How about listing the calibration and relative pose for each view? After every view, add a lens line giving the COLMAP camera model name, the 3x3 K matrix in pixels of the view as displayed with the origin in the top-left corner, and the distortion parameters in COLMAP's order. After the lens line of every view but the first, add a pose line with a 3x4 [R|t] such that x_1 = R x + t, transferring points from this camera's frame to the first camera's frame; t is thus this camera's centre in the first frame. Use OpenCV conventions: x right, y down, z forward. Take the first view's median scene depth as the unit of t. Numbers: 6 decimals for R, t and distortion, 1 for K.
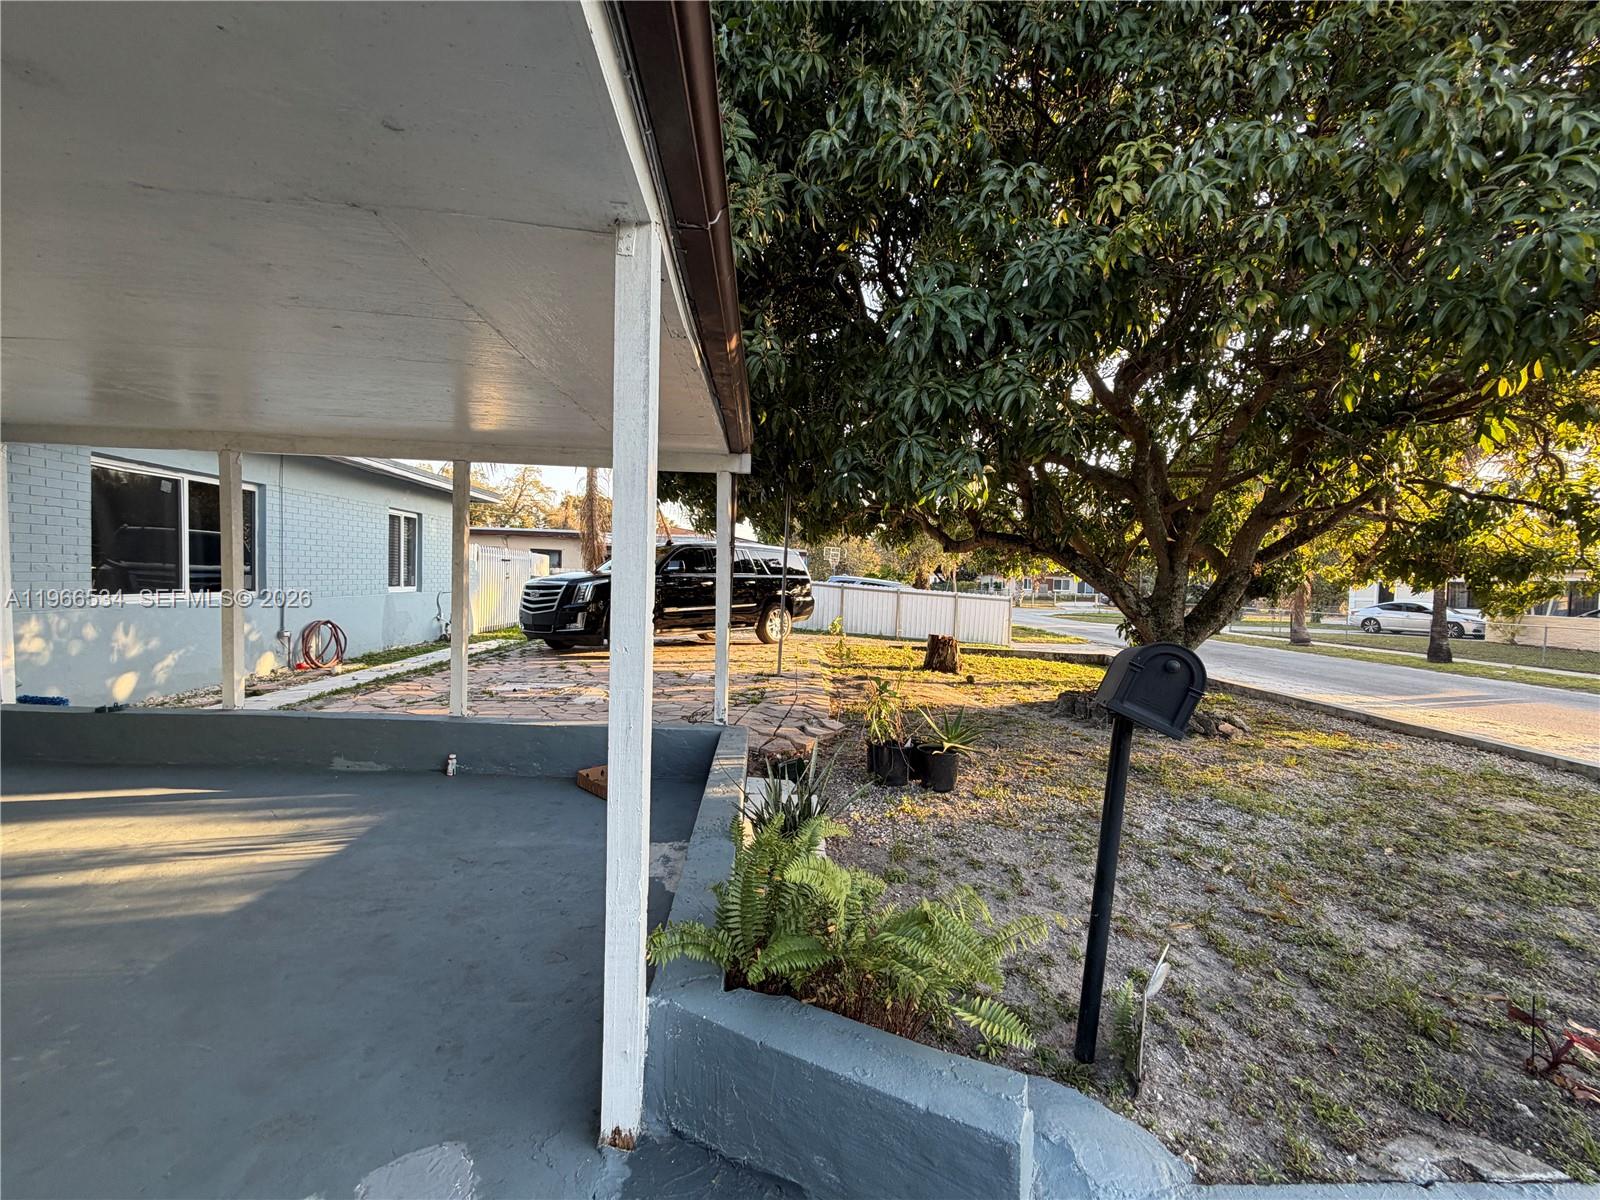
lens RADIAL K [[639.6, 0, 794.0], [0, 639.6, 603.9], [0, 0, 1]] dist [-0.001836, -0.000063]
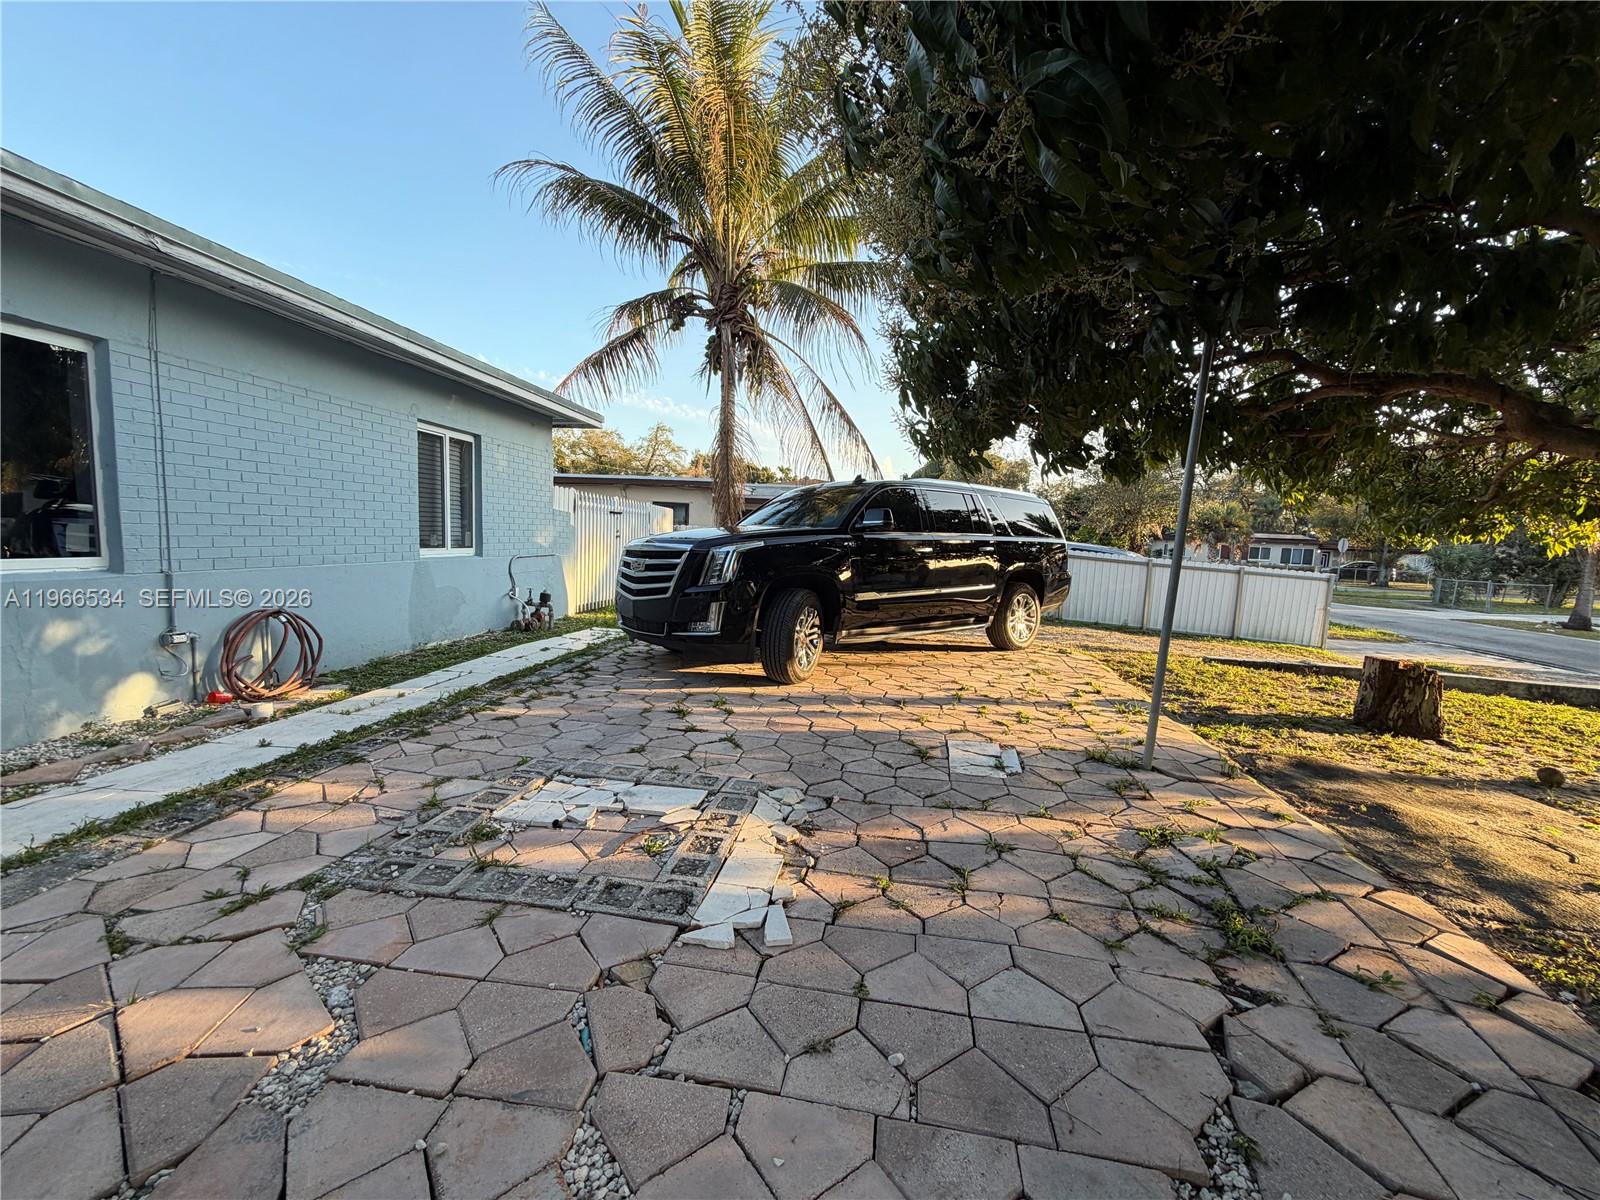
lens RADIAL K [[639.6, 0, 802.4], [0, 639.6, 601.7], [0, 0, 1]] dist [-0.001836, -0.000063]
pose [[0.984231, 0.029849, -0.174350, -0.155194], [-0.020057, 0.998135, 0.057657, -0.018454], [0.175746, -0.053251, 0.982994, 0.448378]]
